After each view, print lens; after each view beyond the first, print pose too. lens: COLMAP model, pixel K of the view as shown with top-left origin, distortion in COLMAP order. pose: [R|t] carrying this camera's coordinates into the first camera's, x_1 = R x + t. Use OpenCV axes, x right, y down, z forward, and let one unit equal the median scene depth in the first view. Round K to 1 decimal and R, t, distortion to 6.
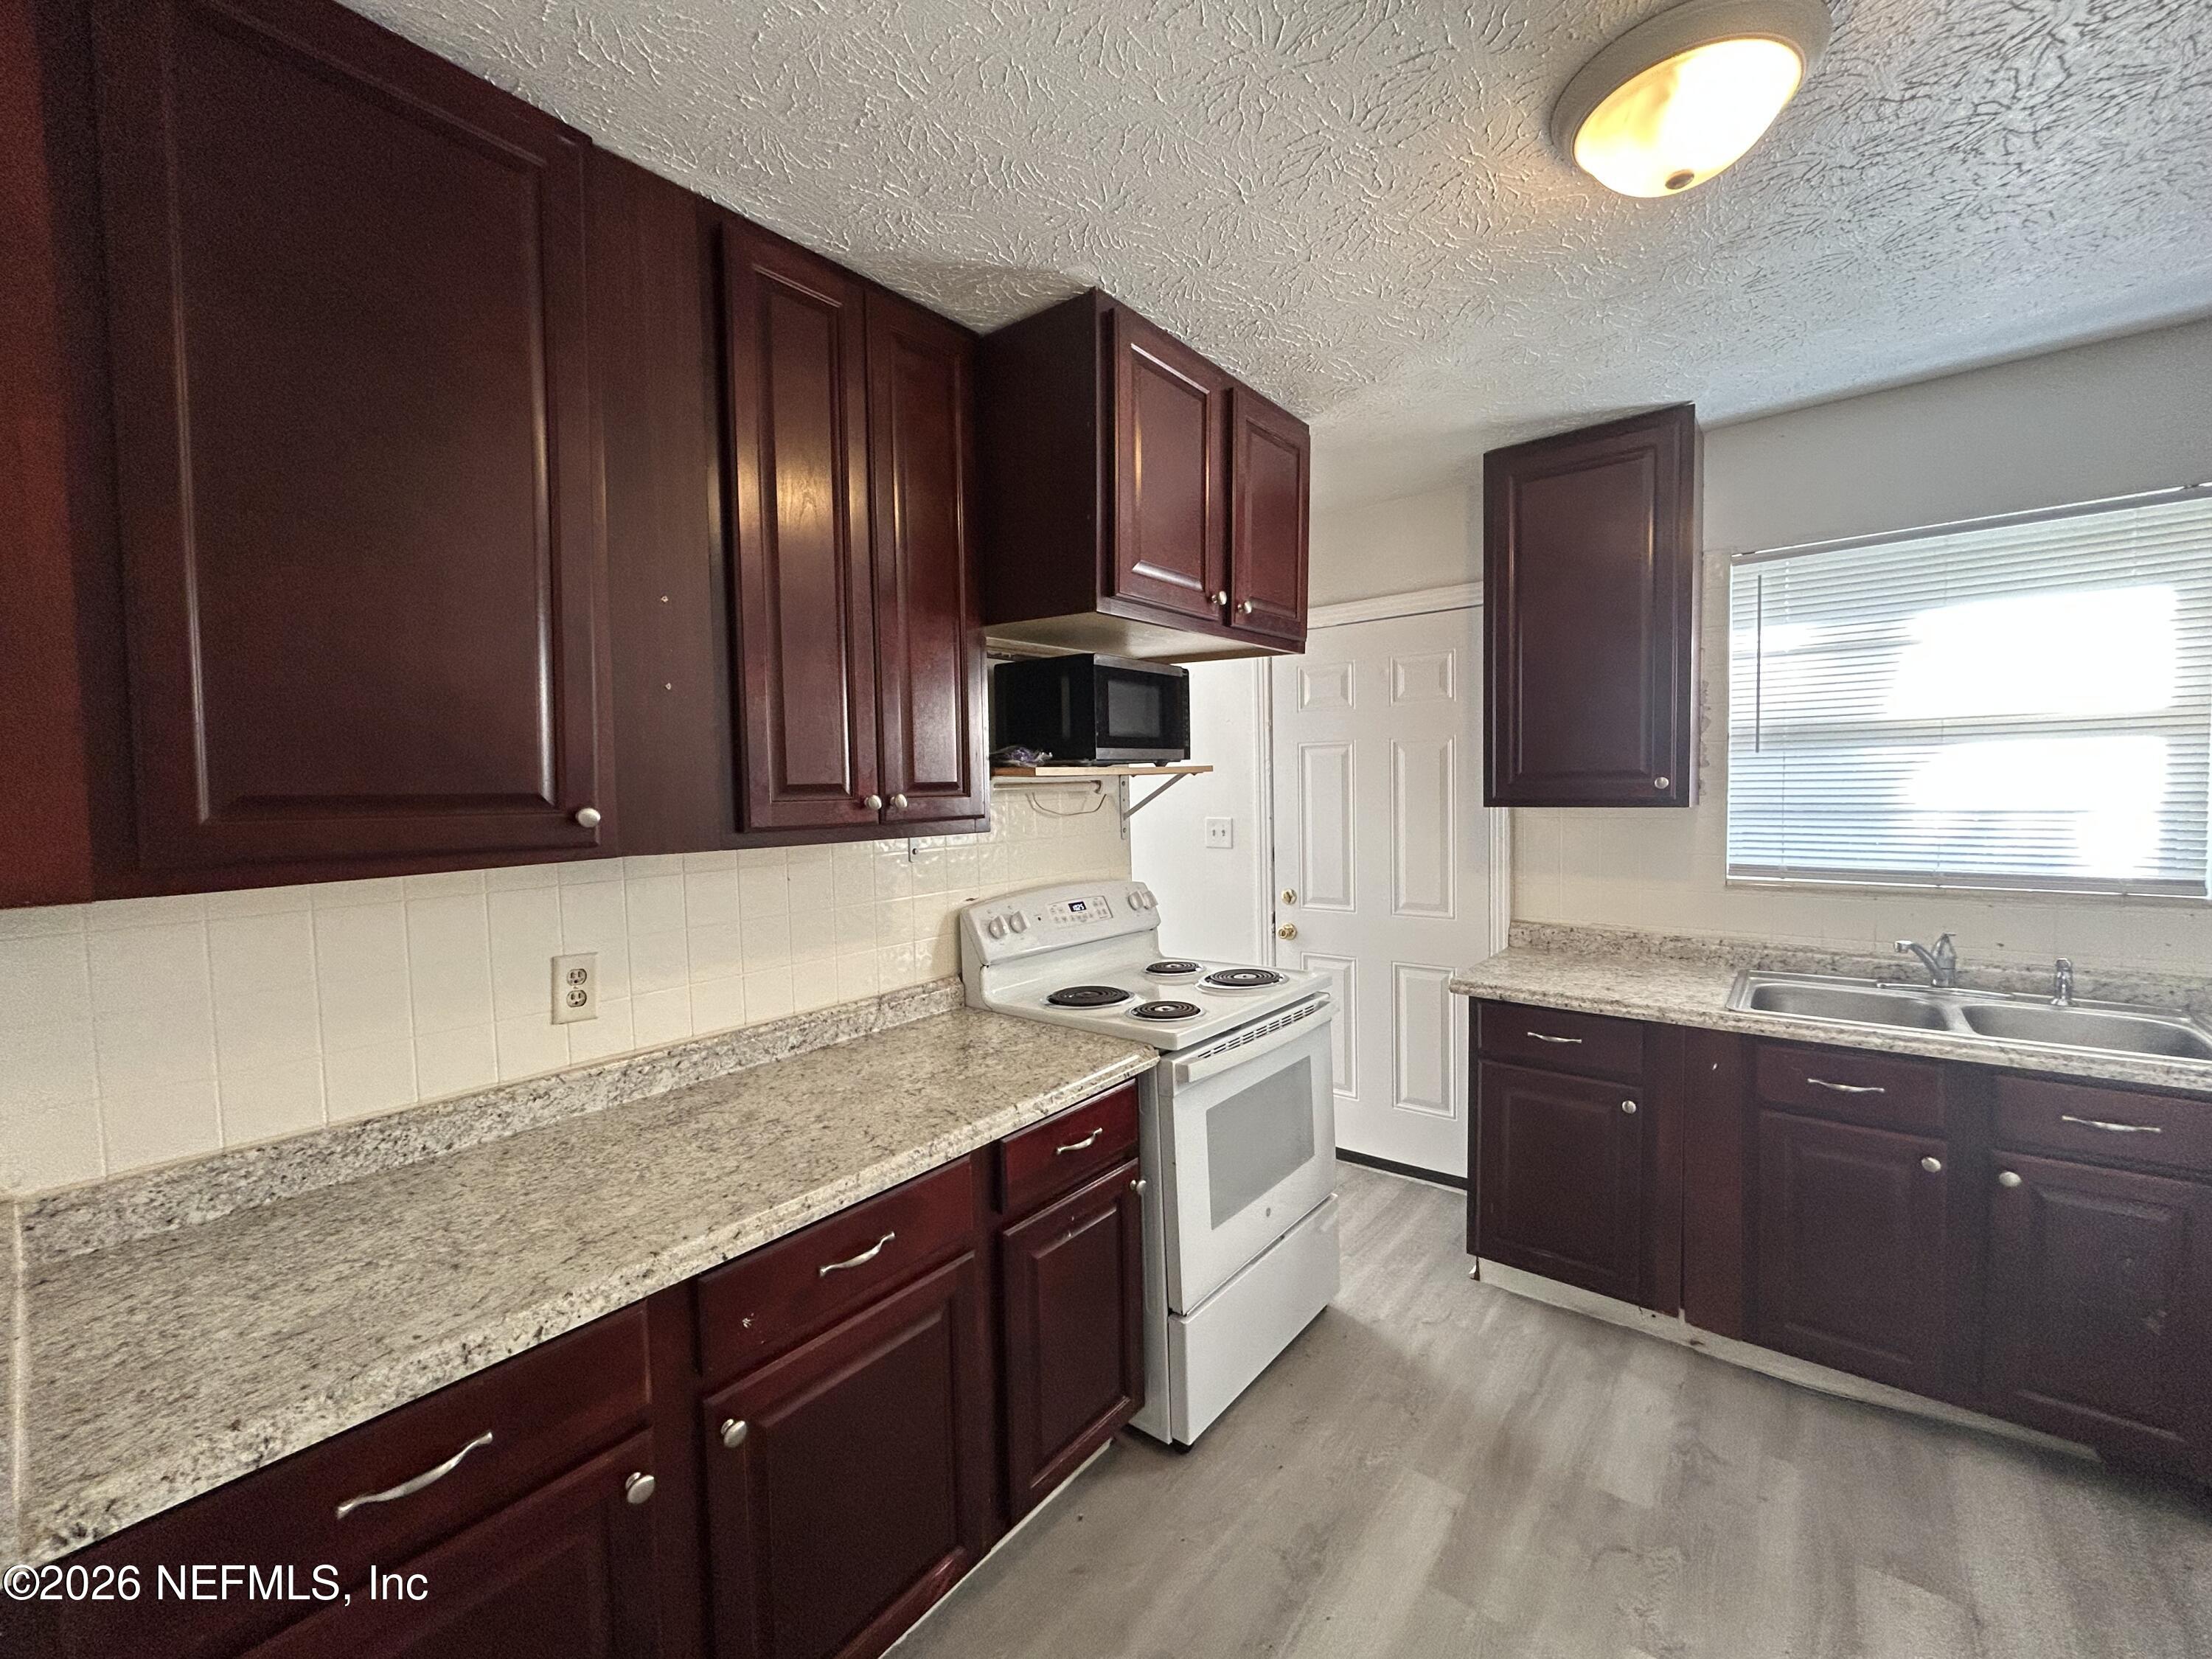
lens RADIAL K [[898.3, 0, 1105.1], [0, 898.3, 825.3], [0, 0, 1]] dist [0.002934, 0.000766]
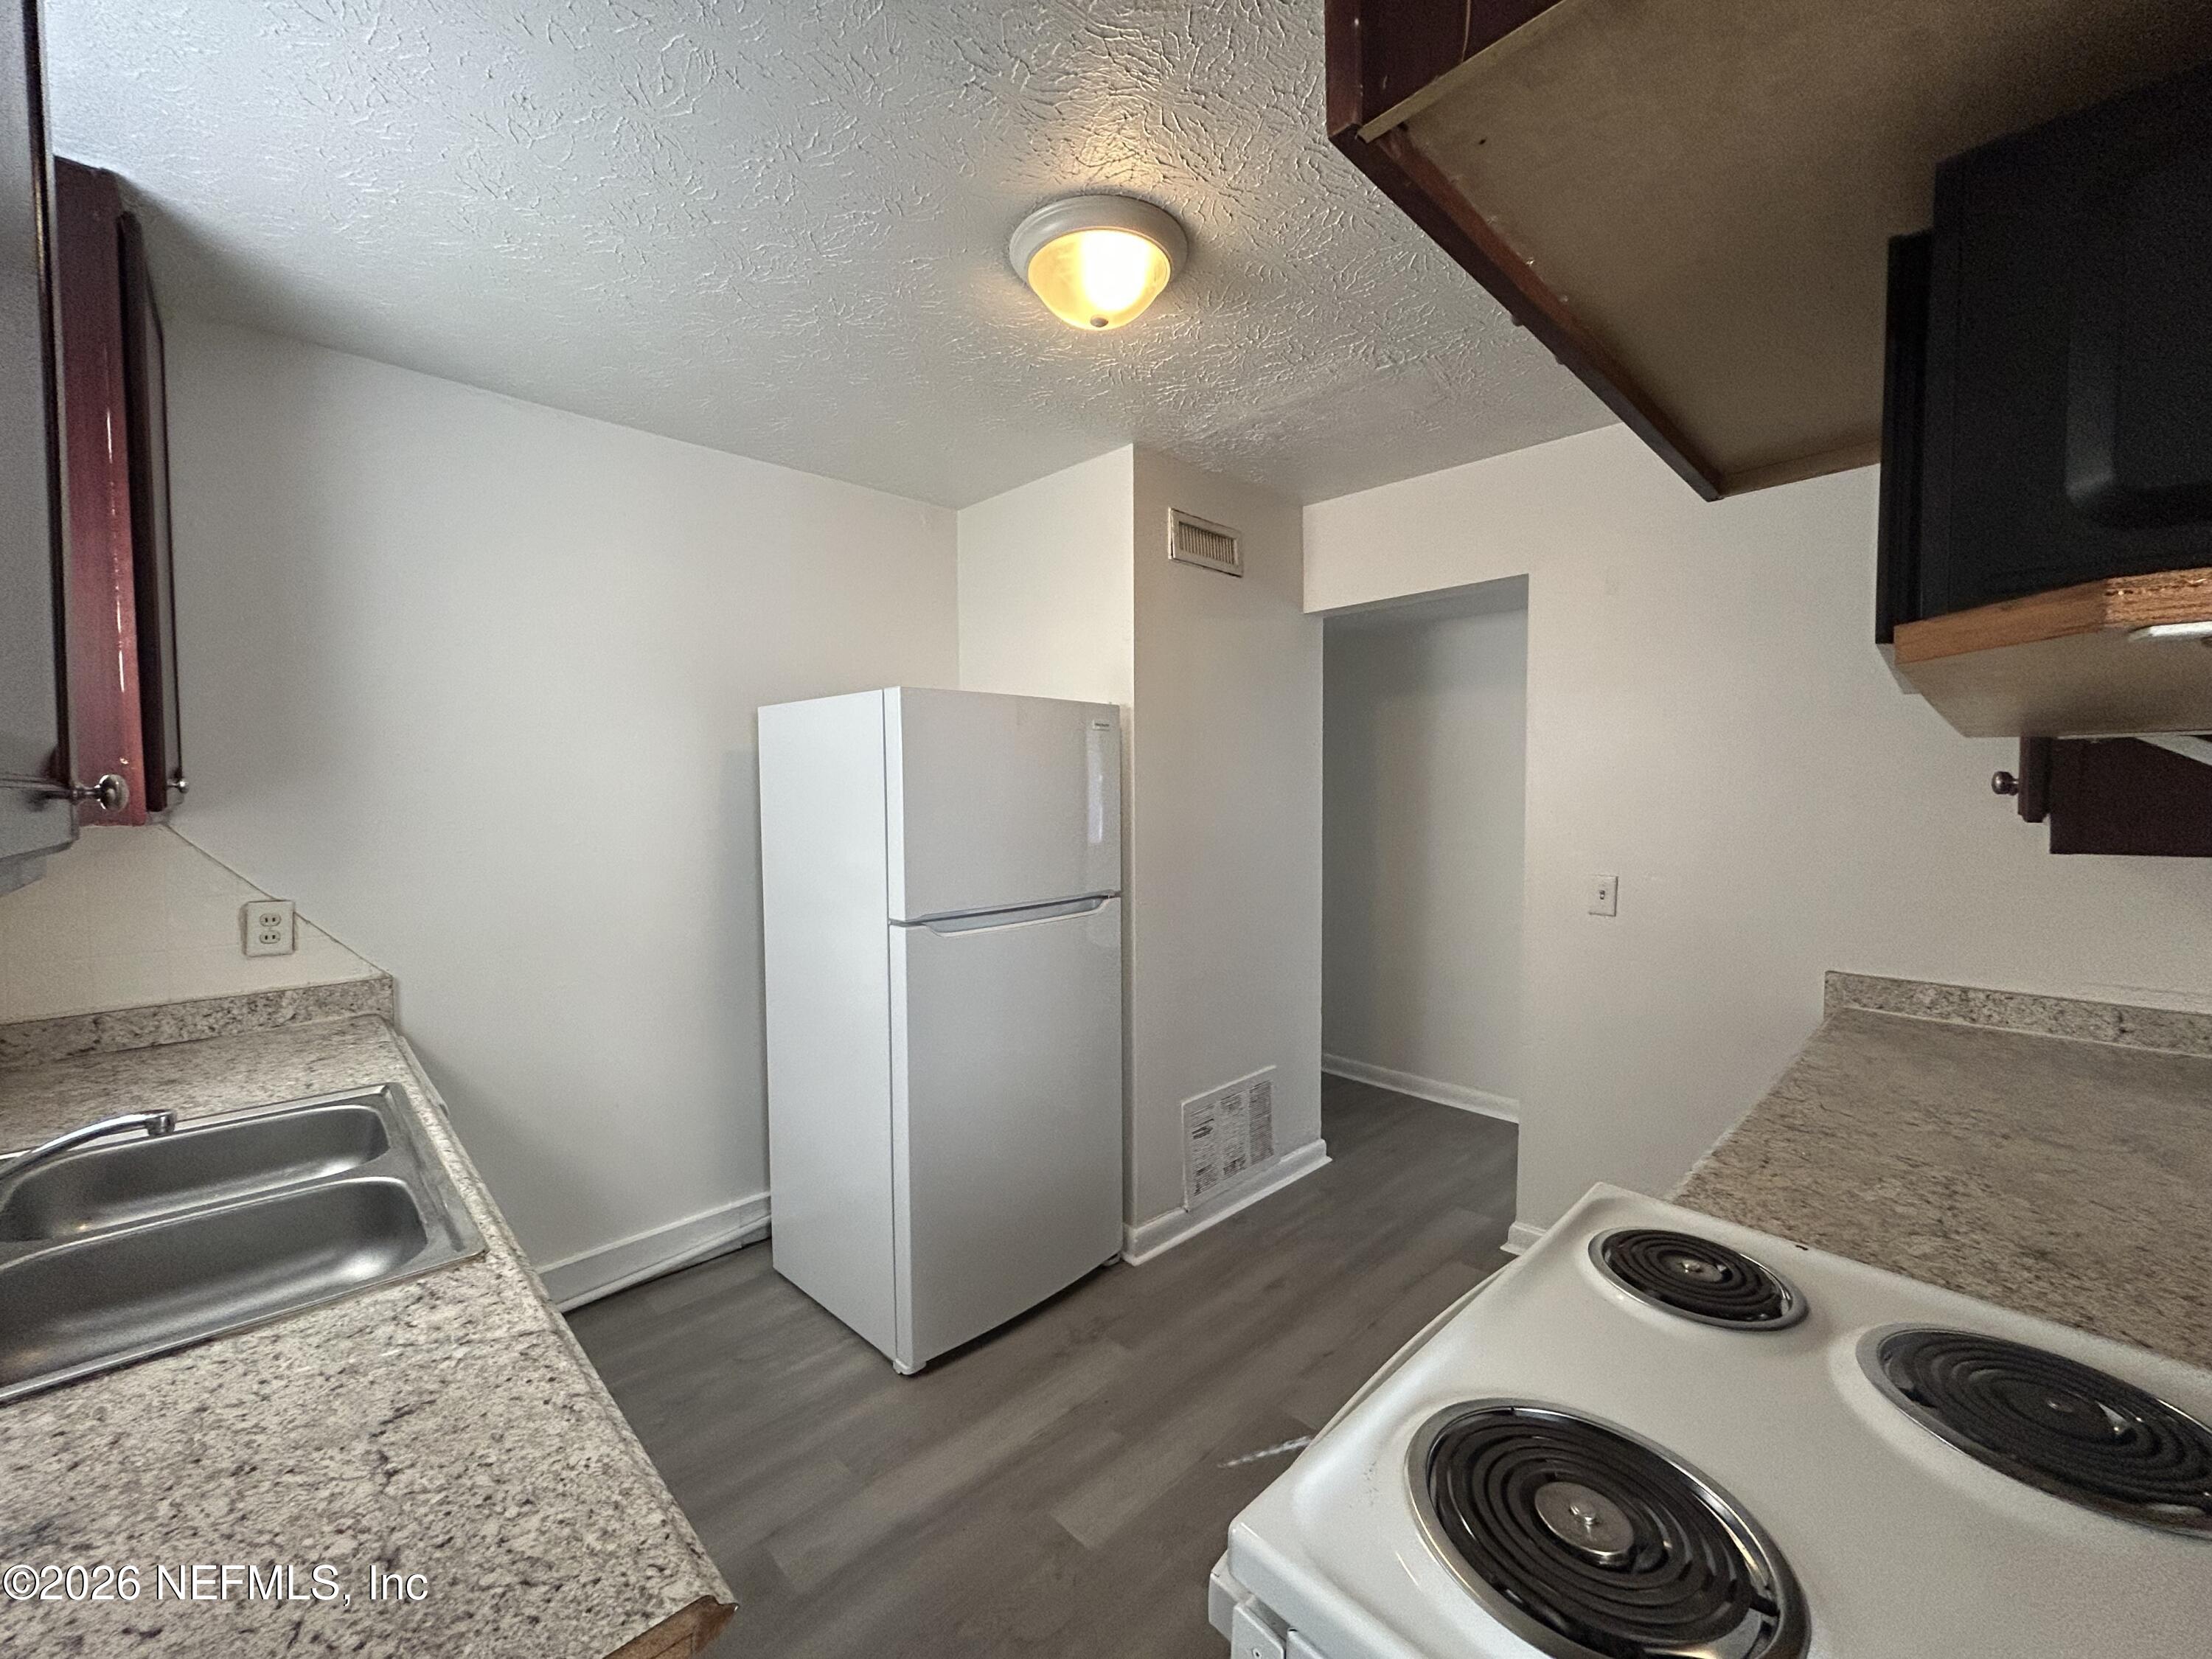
lens RADIAL K [[898.3, 0, 1105.1], [0, 898.3, 825.3], [0, 0, 1]] dist [0.002934, 0.000766]
pose [[-0.992624, 0.020386, 0.119505, 0.271111], [0.030646, 0.995939, 0.084653, -0.054230], [-0.117294, 0.087691, -0.989218, 1.325271]]
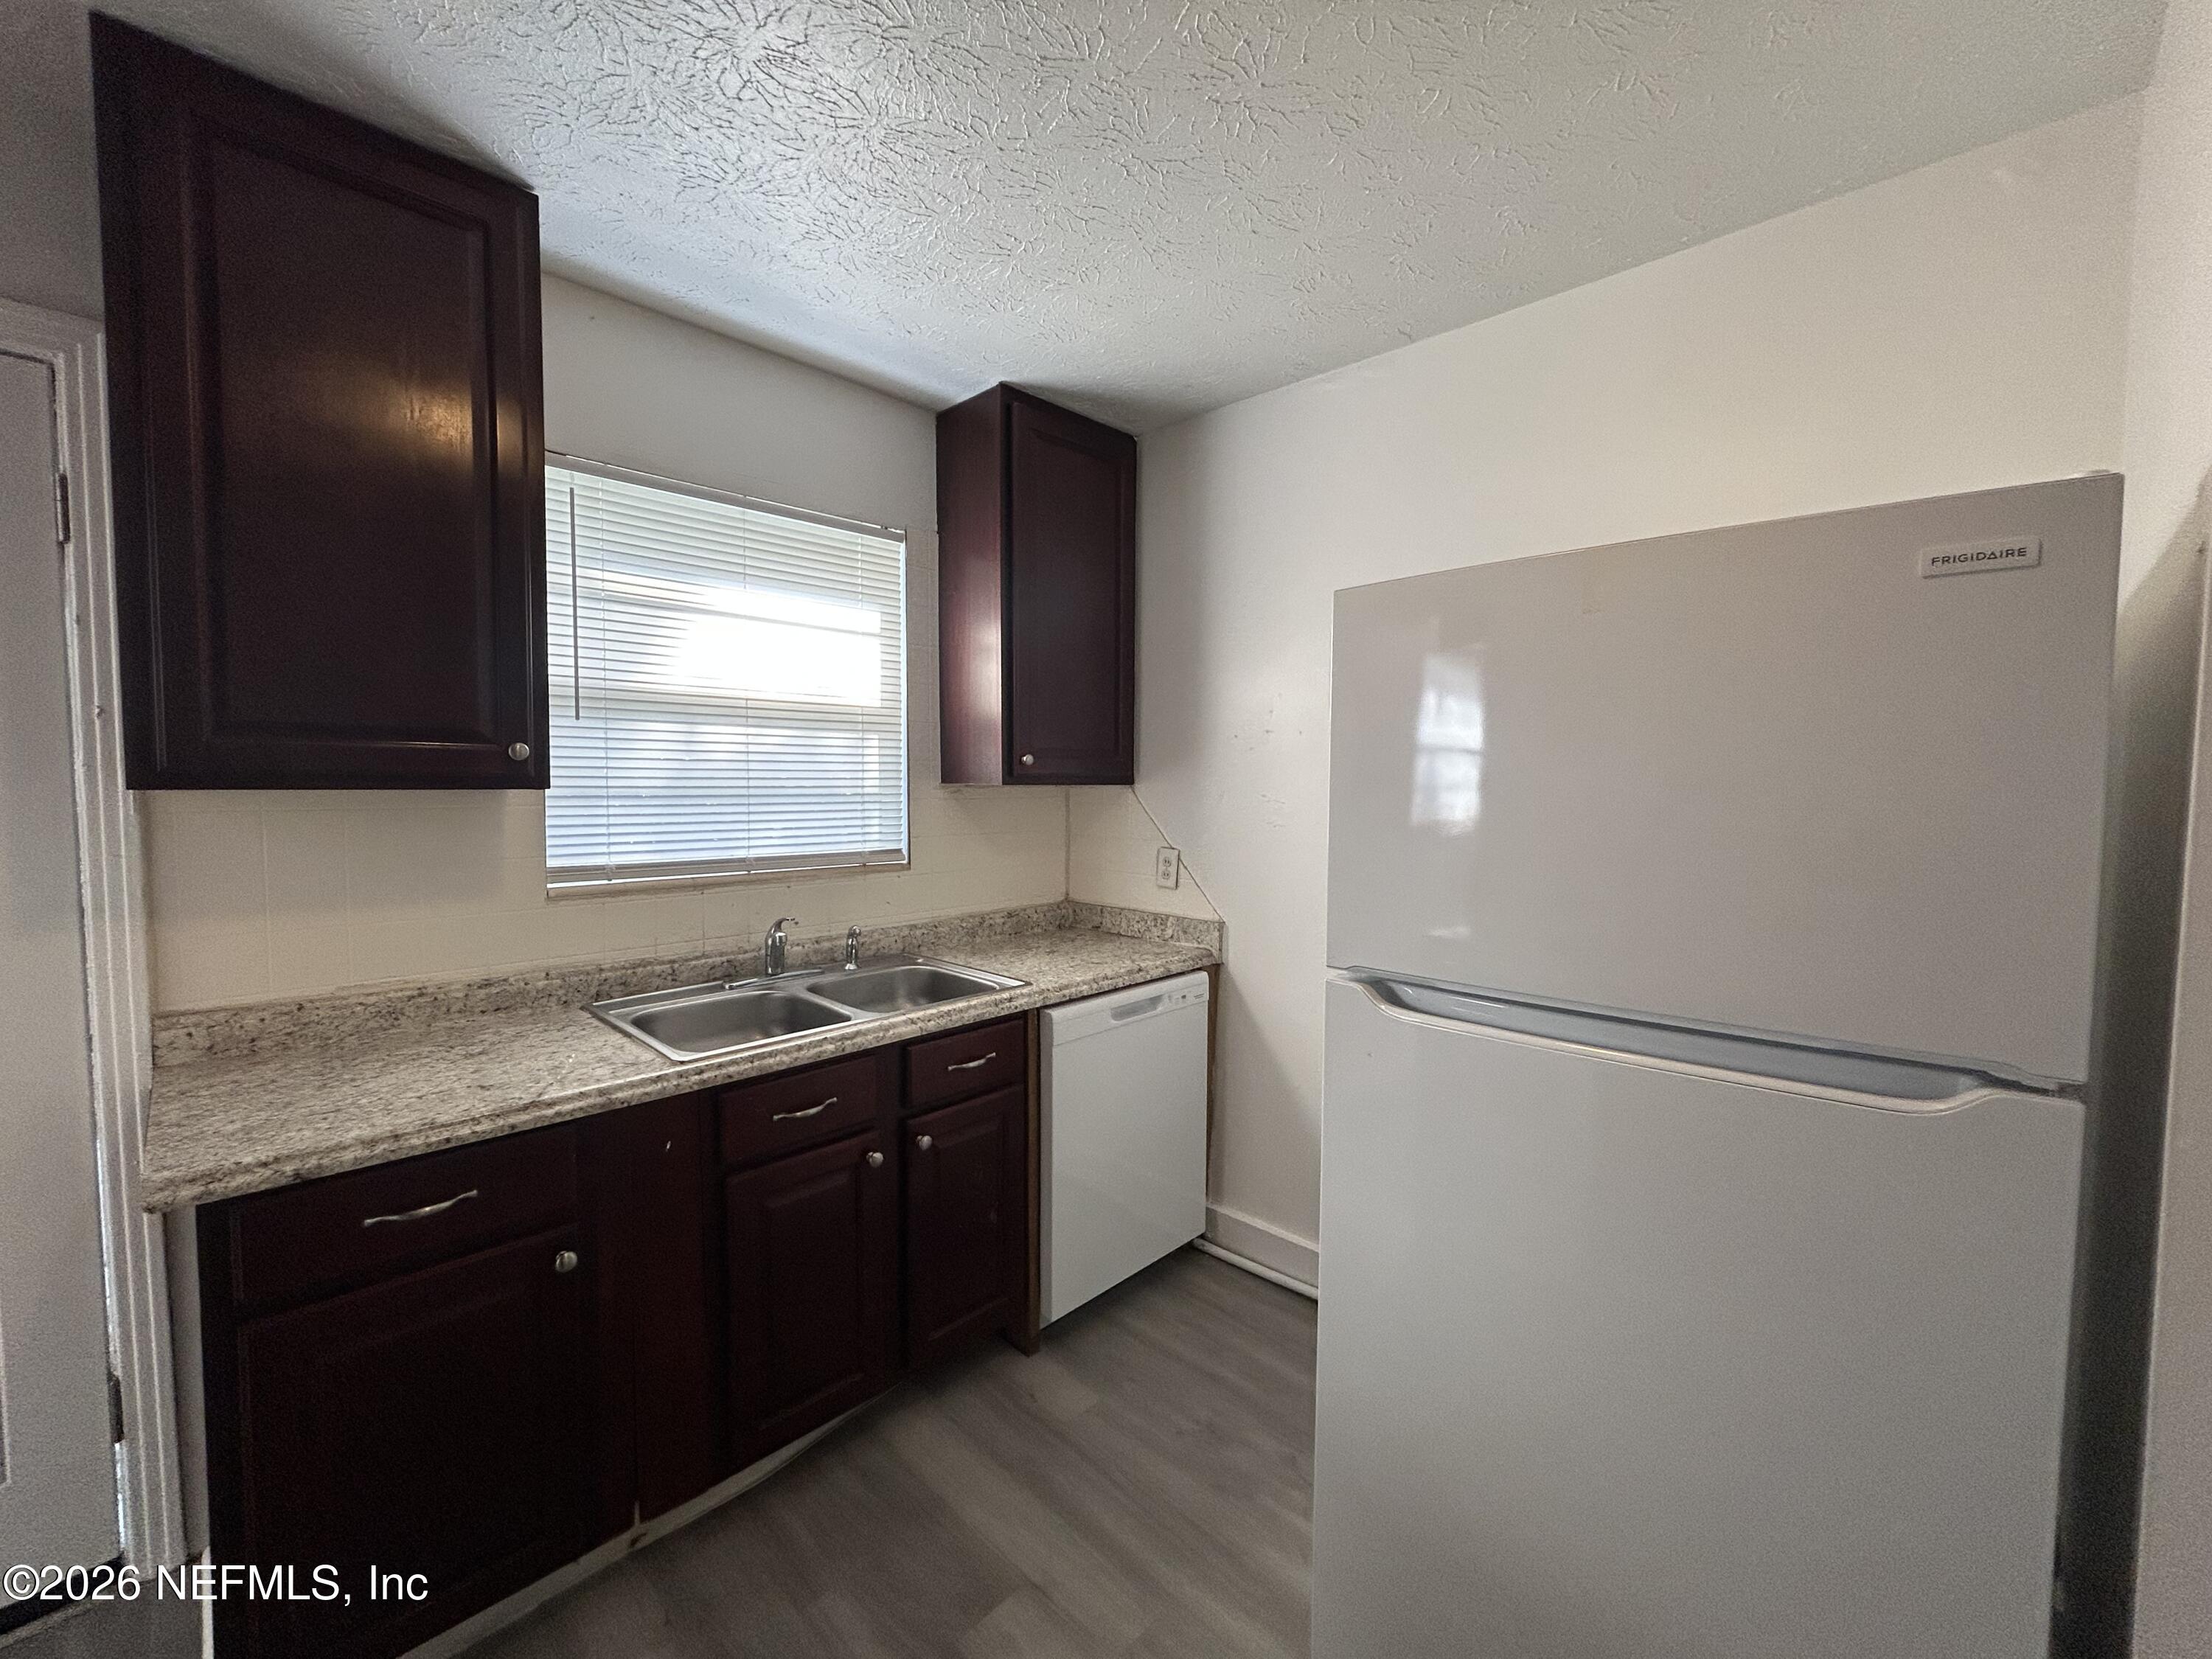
lens RADIAL K [[898.3, 0, 1105.1], [0, 898.3, 825.3], [0, 0, 1]] dist [0.002934, 0.000766]
pose [[0.081702, -0.032114, 0.996139, -0.005812], [0.030948, 0.999081, 0.029670, 0.000133], [-0.996176, 0.028404, 0.082621, 0.548195]]
